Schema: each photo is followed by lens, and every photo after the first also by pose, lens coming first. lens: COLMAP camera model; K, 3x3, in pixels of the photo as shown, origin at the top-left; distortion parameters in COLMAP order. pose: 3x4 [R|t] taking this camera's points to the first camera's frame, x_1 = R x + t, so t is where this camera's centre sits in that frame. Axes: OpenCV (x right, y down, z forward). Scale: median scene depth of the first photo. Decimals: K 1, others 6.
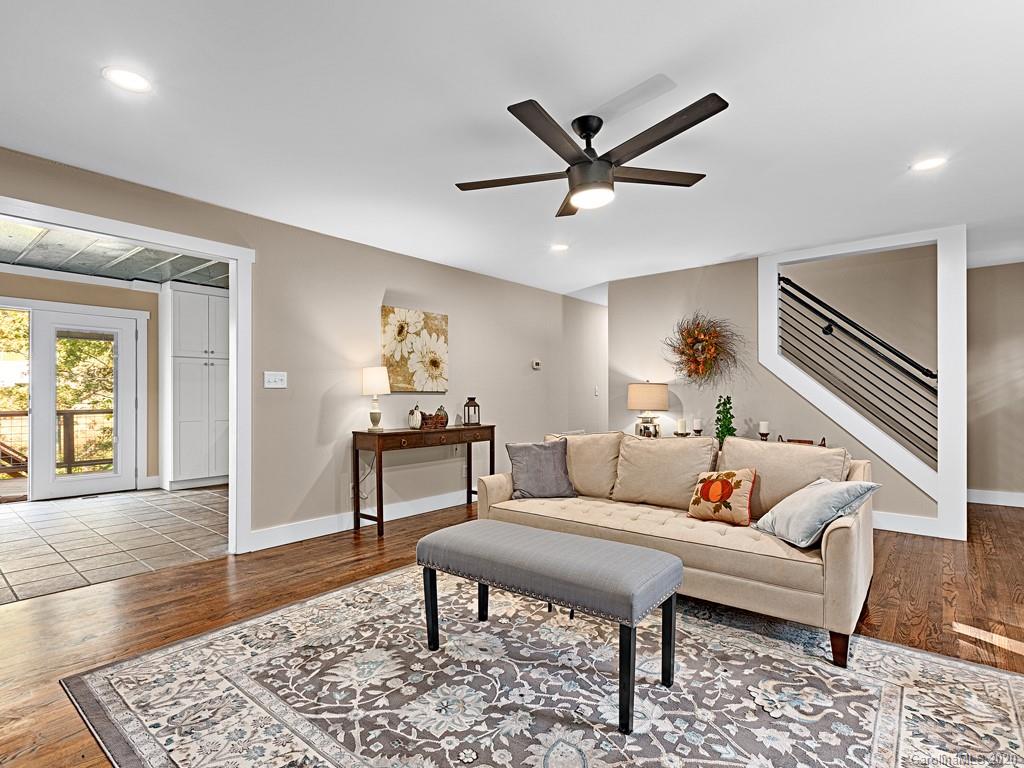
lens RADIAL K [[528.9, 0, 509.0], [0, 528.9, 385.4], [0, 0, 1]] dist [0.014525, 0.000170]
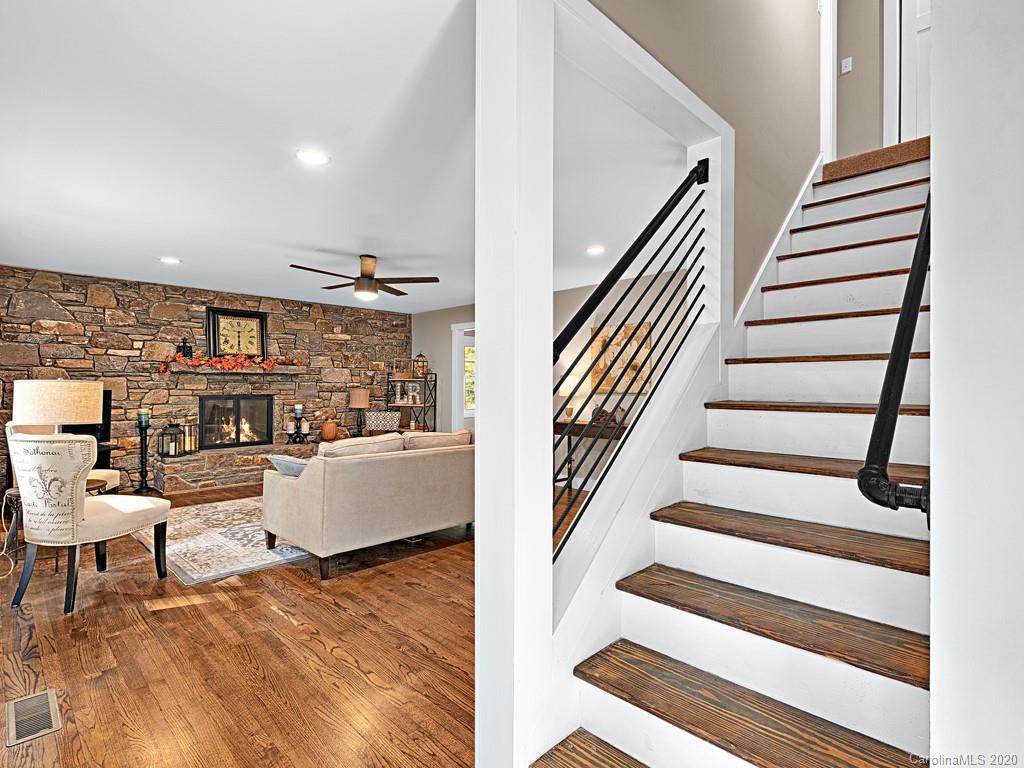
lens RADIAL K [[528.9, 0, 513.3], [0, 528.9, 387.6], [0, 0, 1]] dist [0.014525, 0.000170]
pose [[-0.106805, -0.000547, -0.994280, 2.511004], [0.002307, 0.999997, -0.000798, -0.020303], [0.994277, -0.002379, -0.106803, 2.174847]]
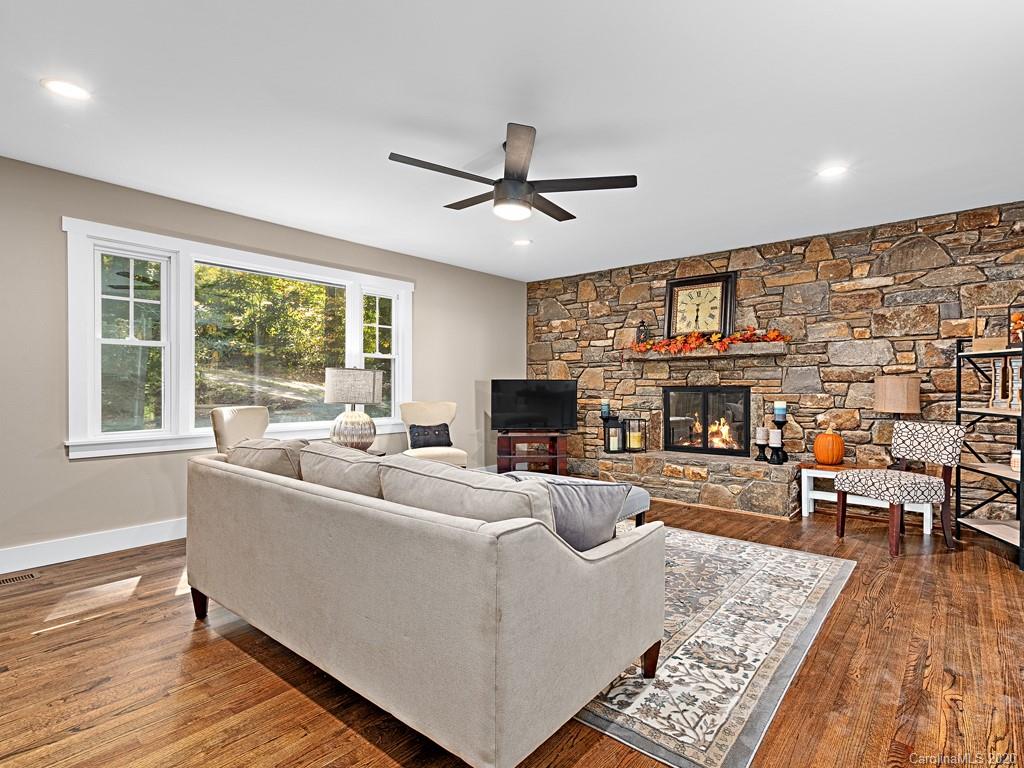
lens RADIAL K [[528.9, 0, 511.2], [0, 528.9, 383.3], [0, 0, 1]] dist [0.014525, 0.000170]
pose [[-0.999940, -0.001215, 0.010884, 0.189151], [-0.001297, 0.999971, -0.007491, 0.028860], [-0.010874, -0.007505, -0.999913, 2.693682]]
